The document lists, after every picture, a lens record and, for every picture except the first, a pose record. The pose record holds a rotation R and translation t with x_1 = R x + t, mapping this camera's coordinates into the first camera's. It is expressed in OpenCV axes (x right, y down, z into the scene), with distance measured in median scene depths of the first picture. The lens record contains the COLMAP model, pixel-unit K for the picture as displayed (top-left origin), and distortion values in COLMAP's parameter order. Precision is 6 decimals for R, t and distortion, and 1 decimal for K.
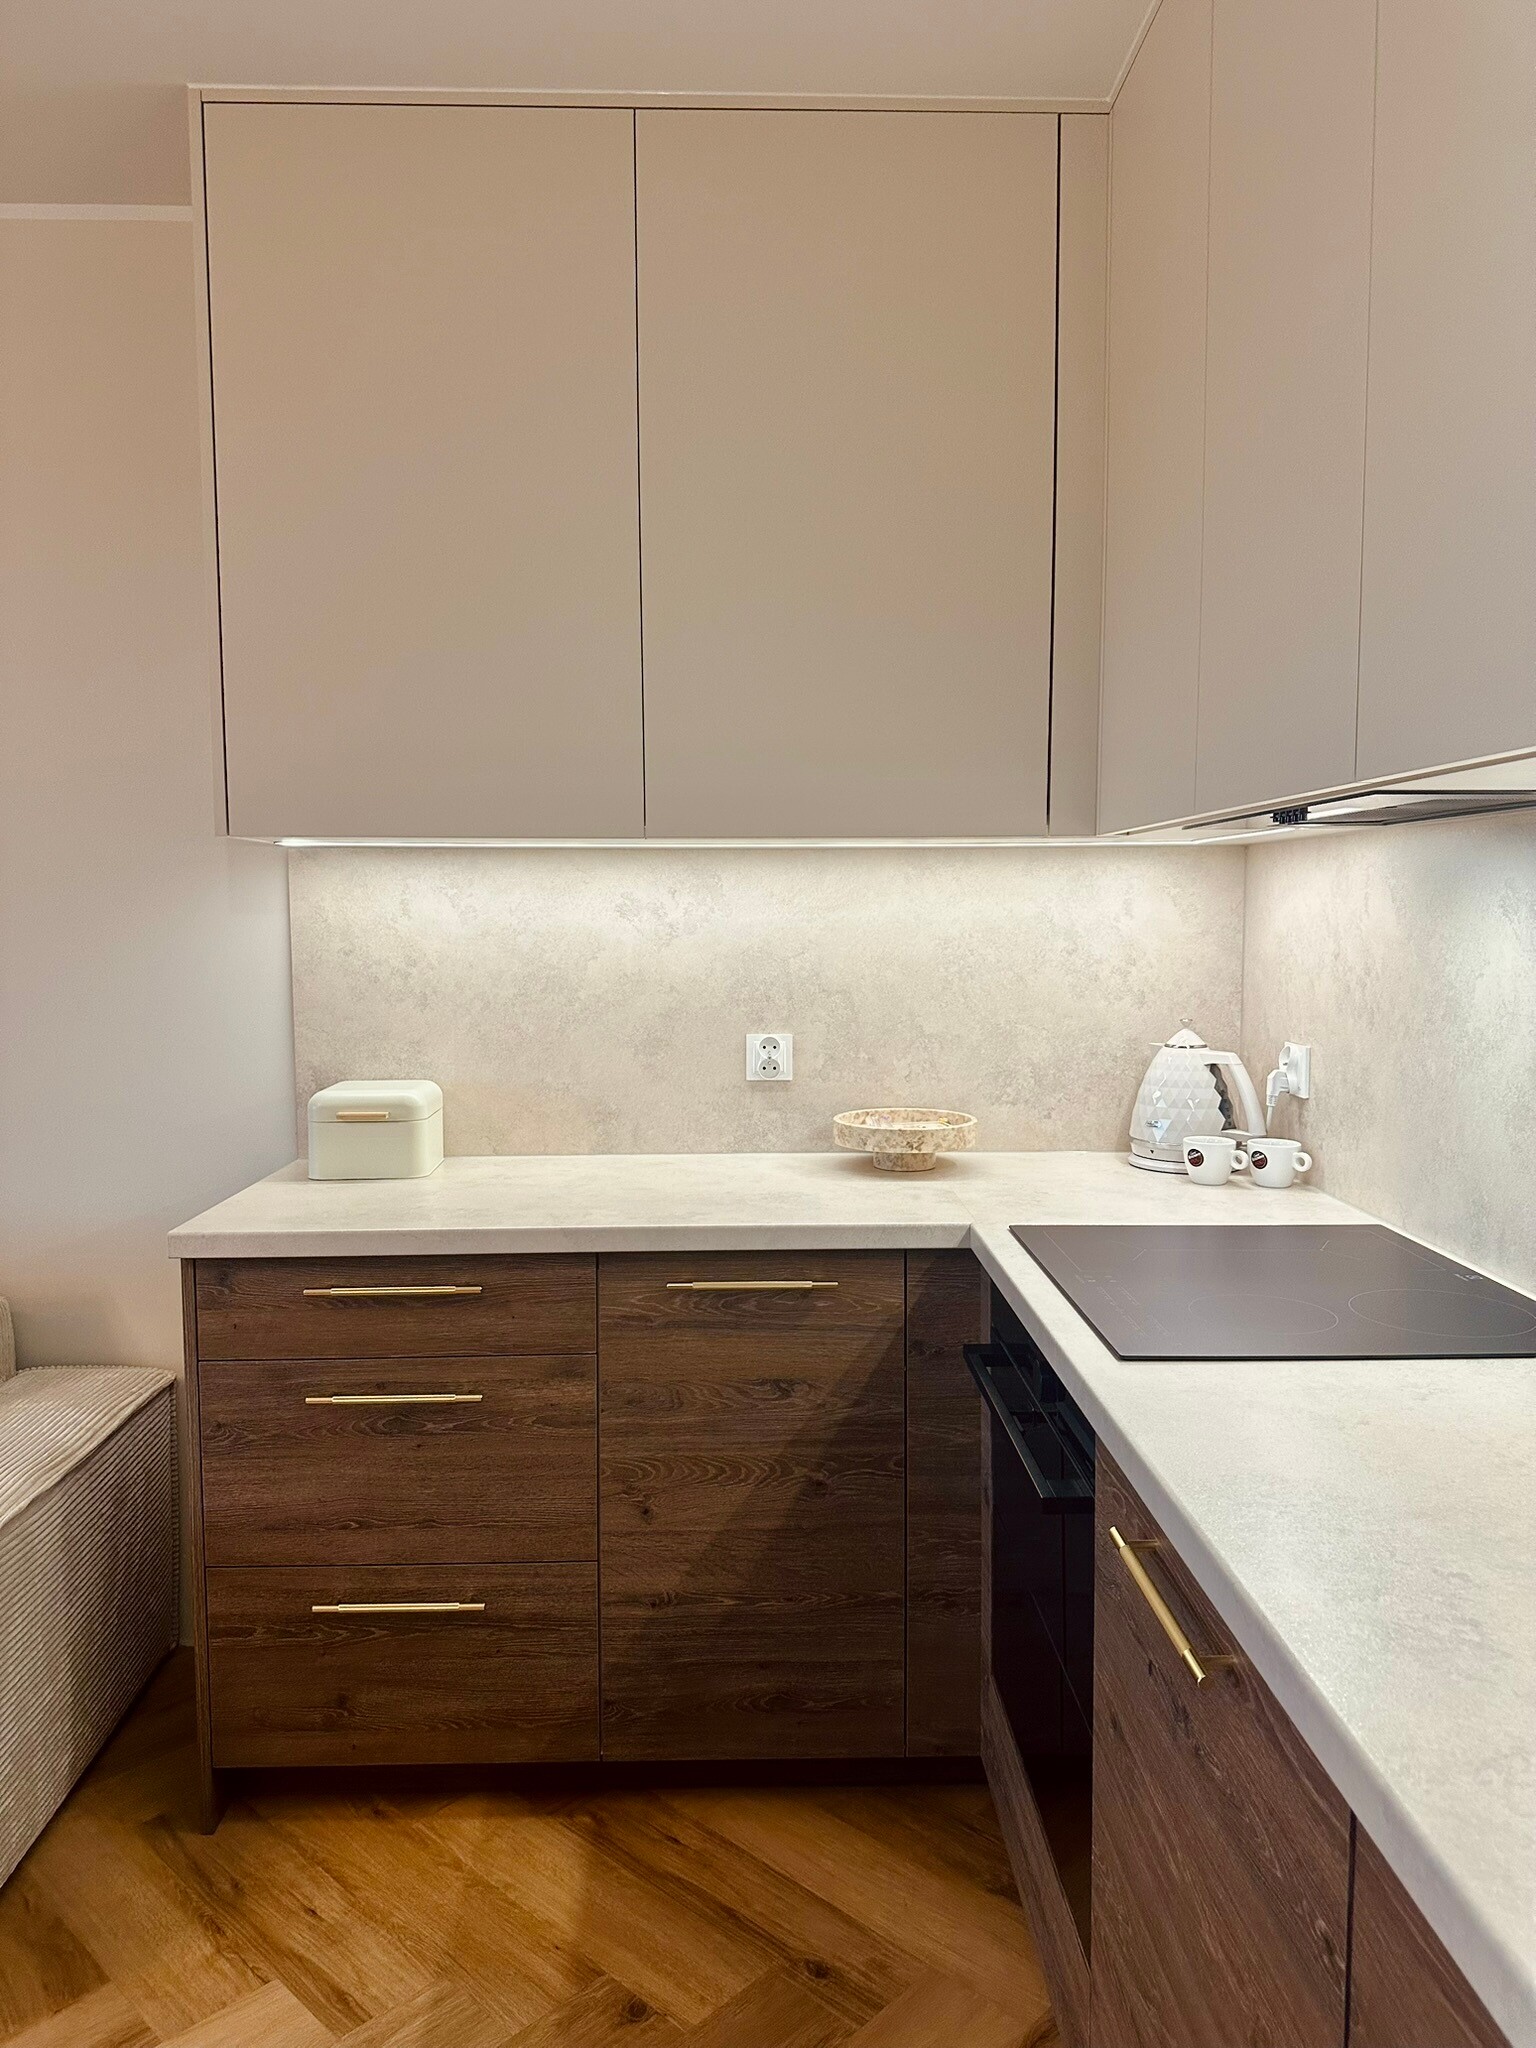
lens RADIAL K [[1451.2, 0, 775.2], [0, 1451.2, 1029.2], [0, 0, 1]] dist [0.070676, -0.090061]
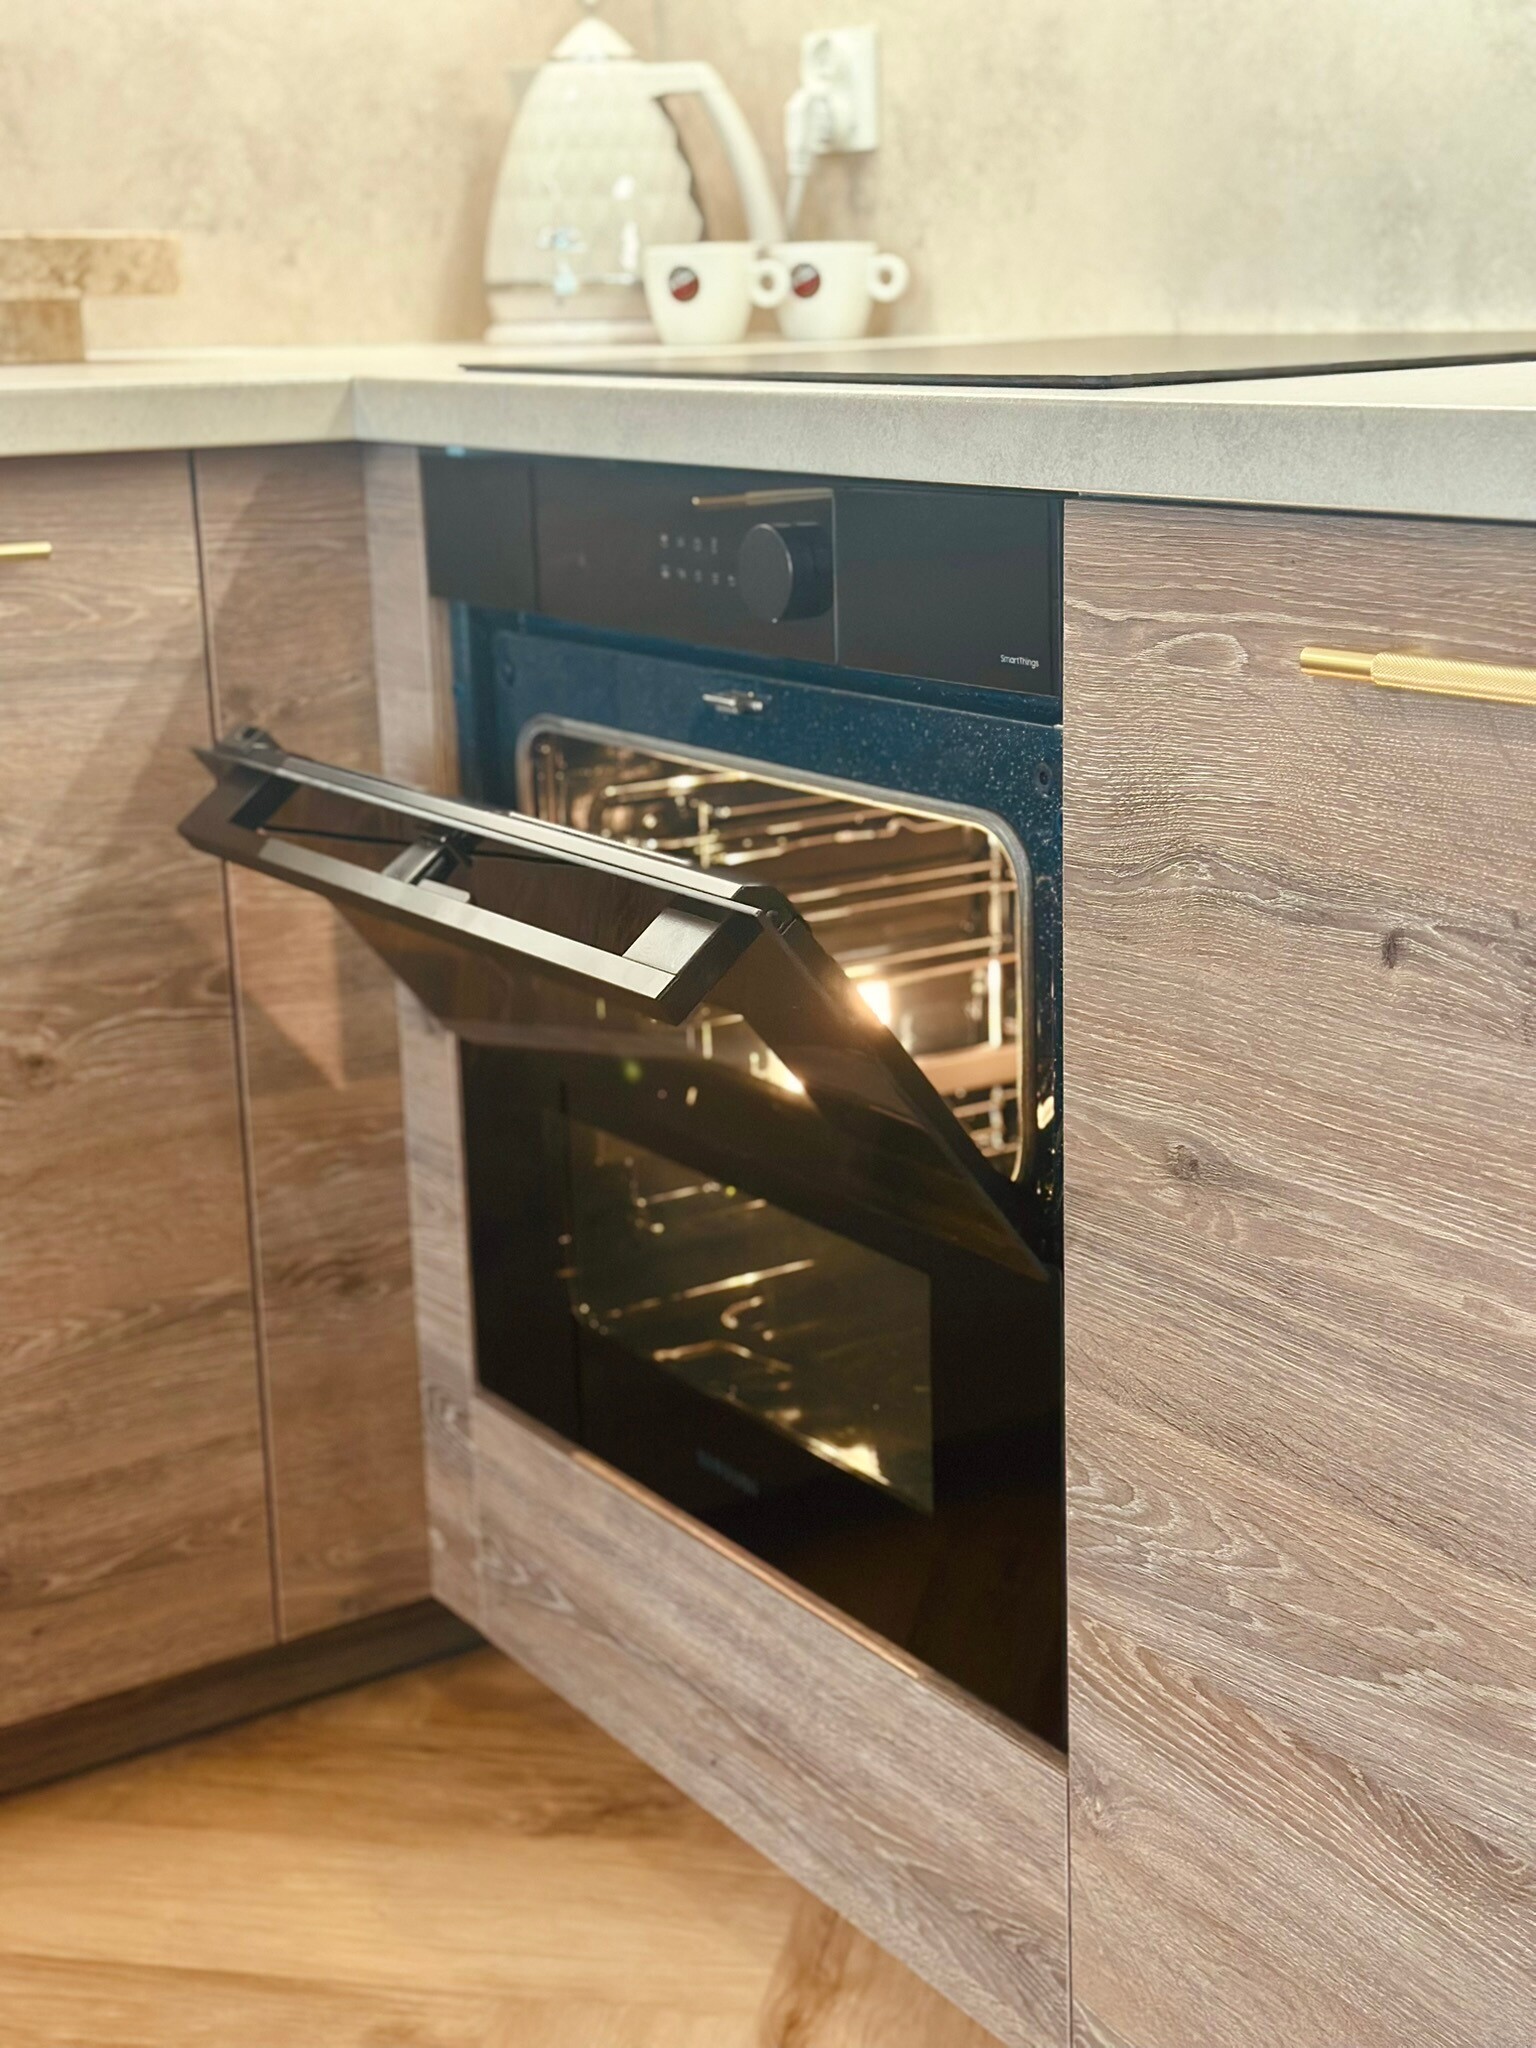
lens RADIAL K [[2882.8, 0, 754.8], [0, 2882.8, 1023.8], [0, 0, 1]] dist [0.100217, 0.000000]
pose [[0.847444, -0.152221, 0.508593, -0.210096], [0.067924, 0.981227, 0.180501, 0.169650], [-0.526521, -0.118419, 0.841875, 0.218447]]
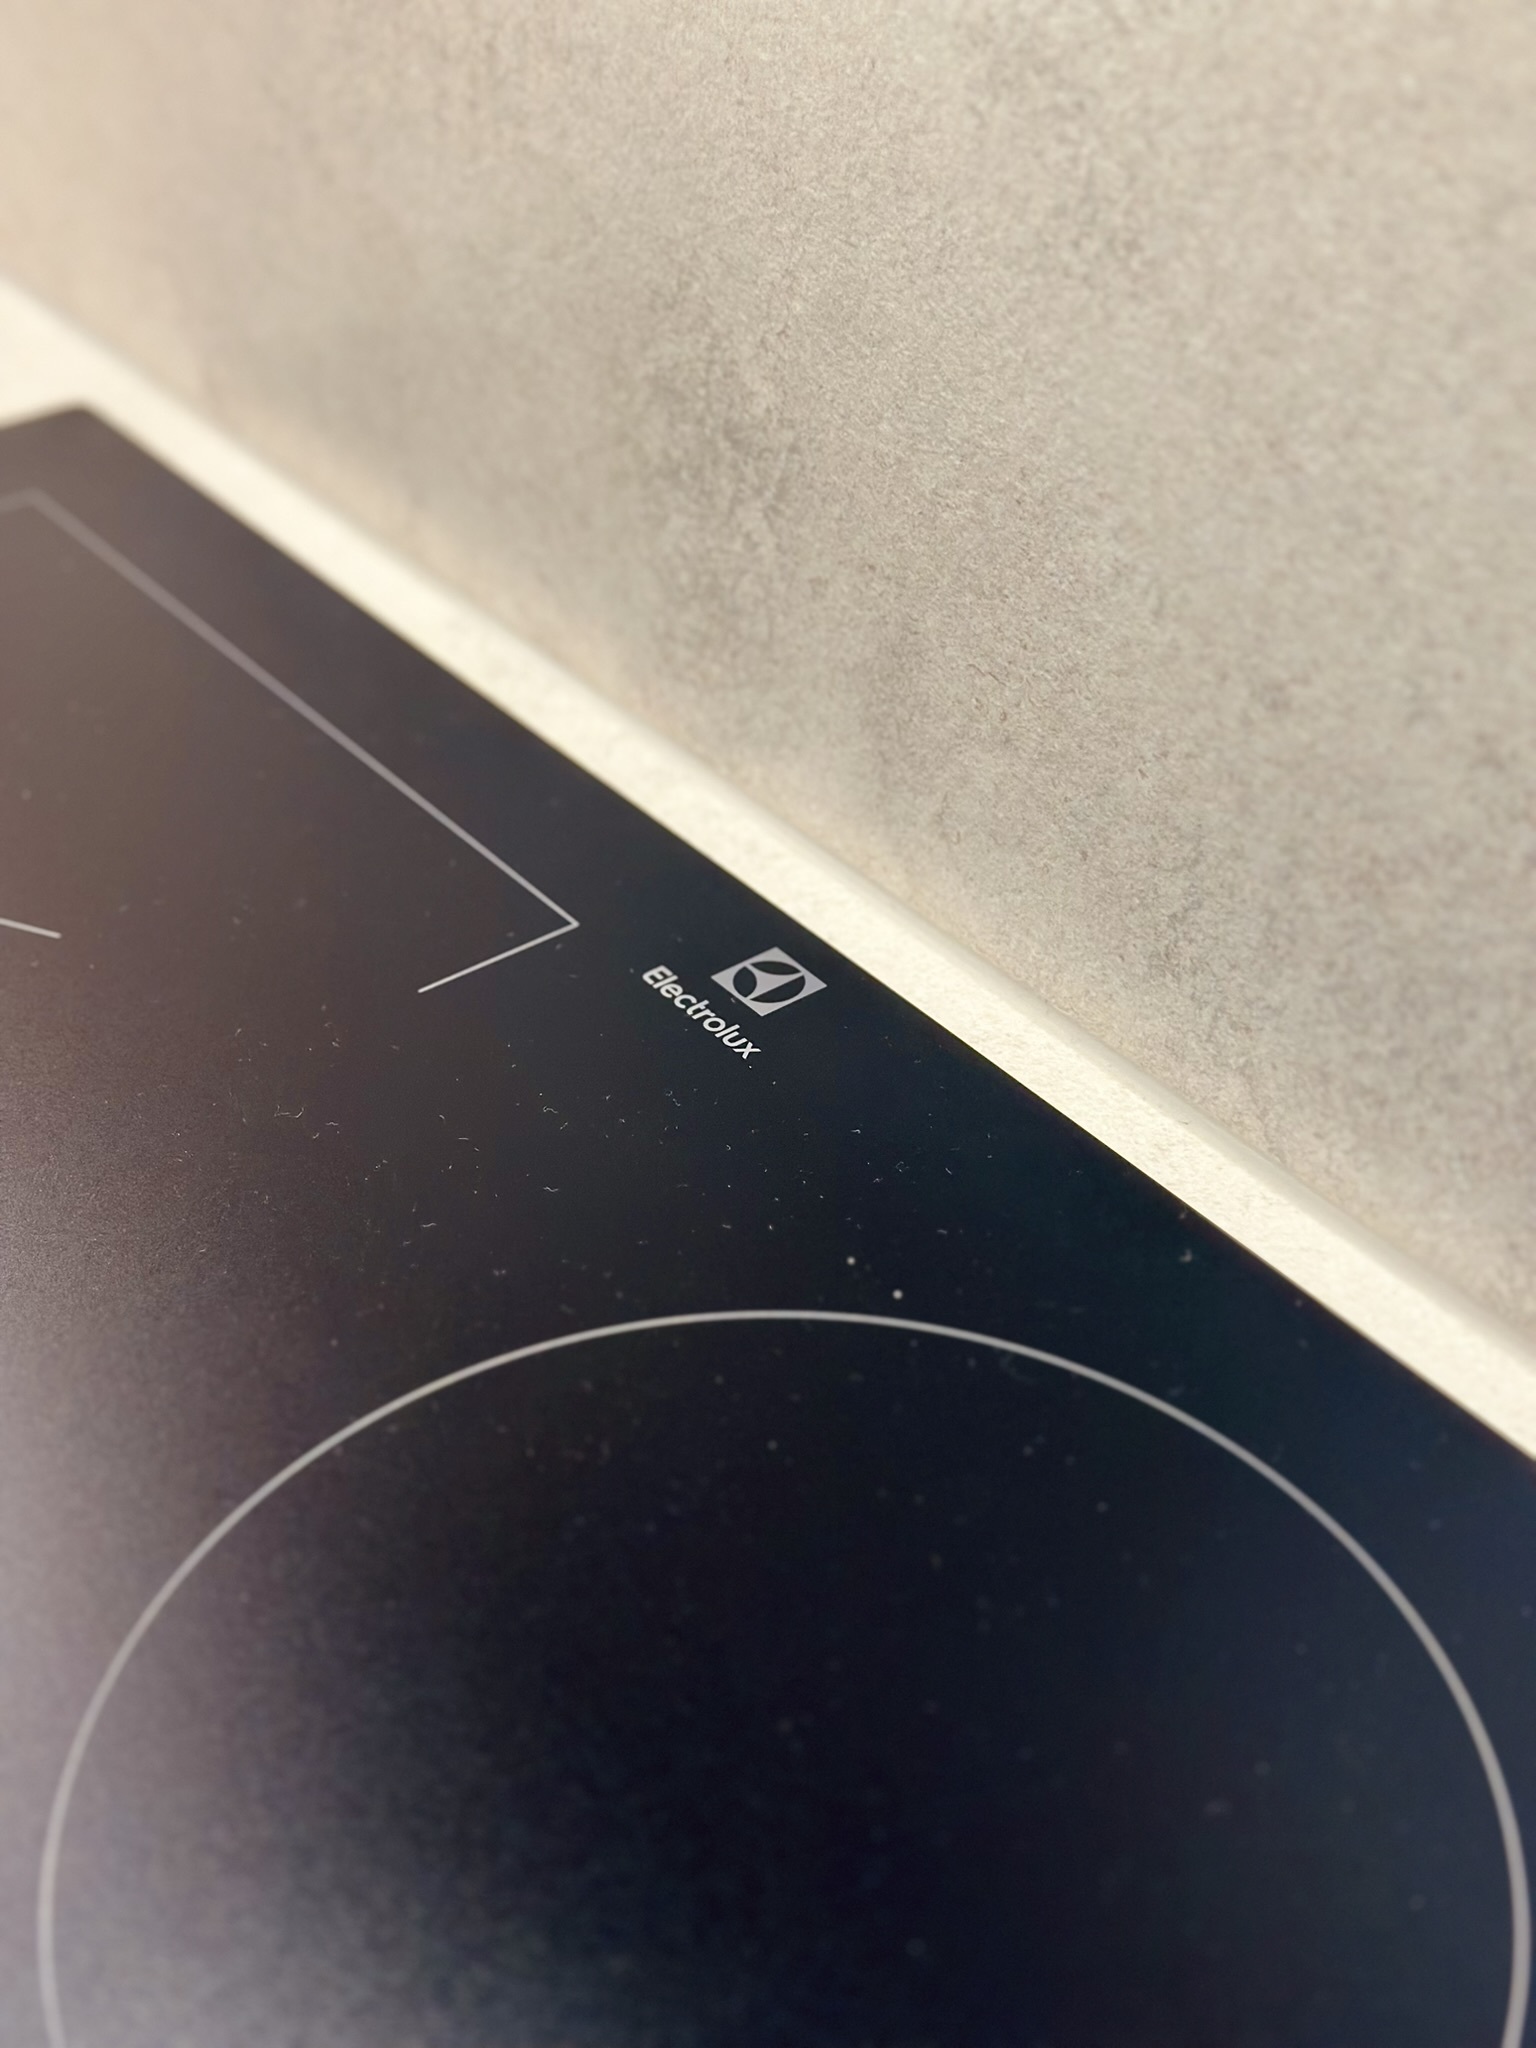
lens RADIAL K [[2882.8, 0, 813.0], [0, 2882.8, 1029.2], [0, 0, 1]] dist [0.100217, 0.000000]
pose [[0.797516, -0.351717, 0.490167, 0.274601], [0.034401, 0.837669, 0.545093, 0.009752], [-0.602317, -0.417858, 0.680154, 0.655947]]
